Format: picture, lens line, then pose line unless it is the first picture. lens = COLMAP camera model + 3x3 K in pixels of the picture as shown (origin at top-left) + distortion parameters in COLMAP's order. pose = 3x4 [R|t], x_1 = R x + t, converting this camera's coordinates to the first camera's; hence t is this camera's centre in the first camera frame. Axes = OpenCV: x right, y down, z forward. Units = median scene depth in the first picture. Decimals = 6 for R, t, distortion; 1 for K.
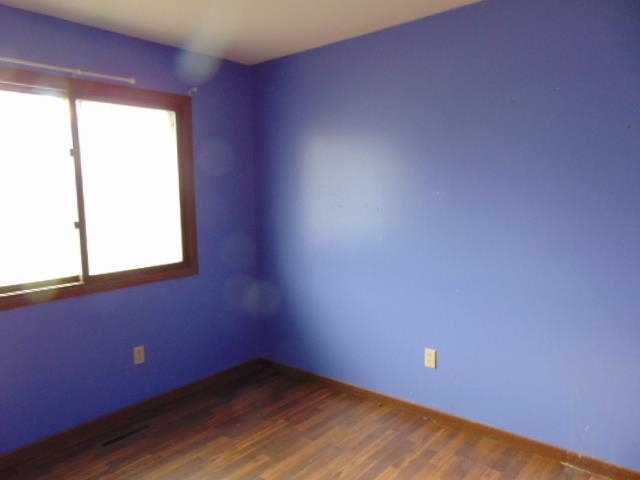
lens RADIAL K [[475.4, 0, 320.8], [0, 475.4, 241.9], [0, 0, 1]] dist [-0.001588, 0.003740]
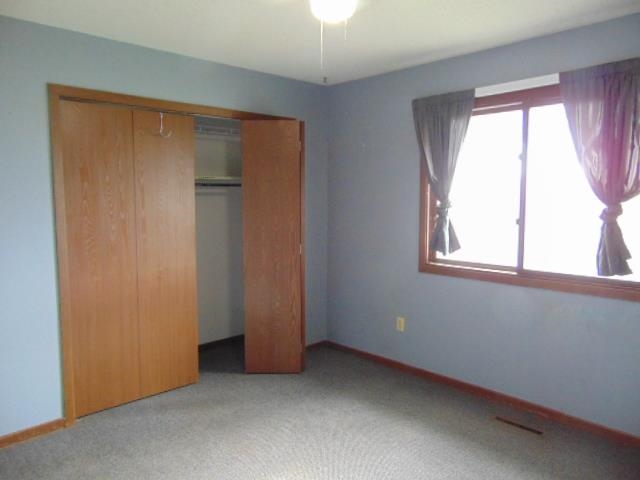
lens RADIAL K [[475.4, 0, 320.7], [0, 475.4, 238.2], [0, 0, 1]] dist [-0.001588, 0.003740]
pose [[-0.106092, 0.121333, -0.986926, 0.649494], [-0.087119, 0.987576, 0.130778, -0.104056], [0.990533, 0.099855, -0.094204, 0.652663]]
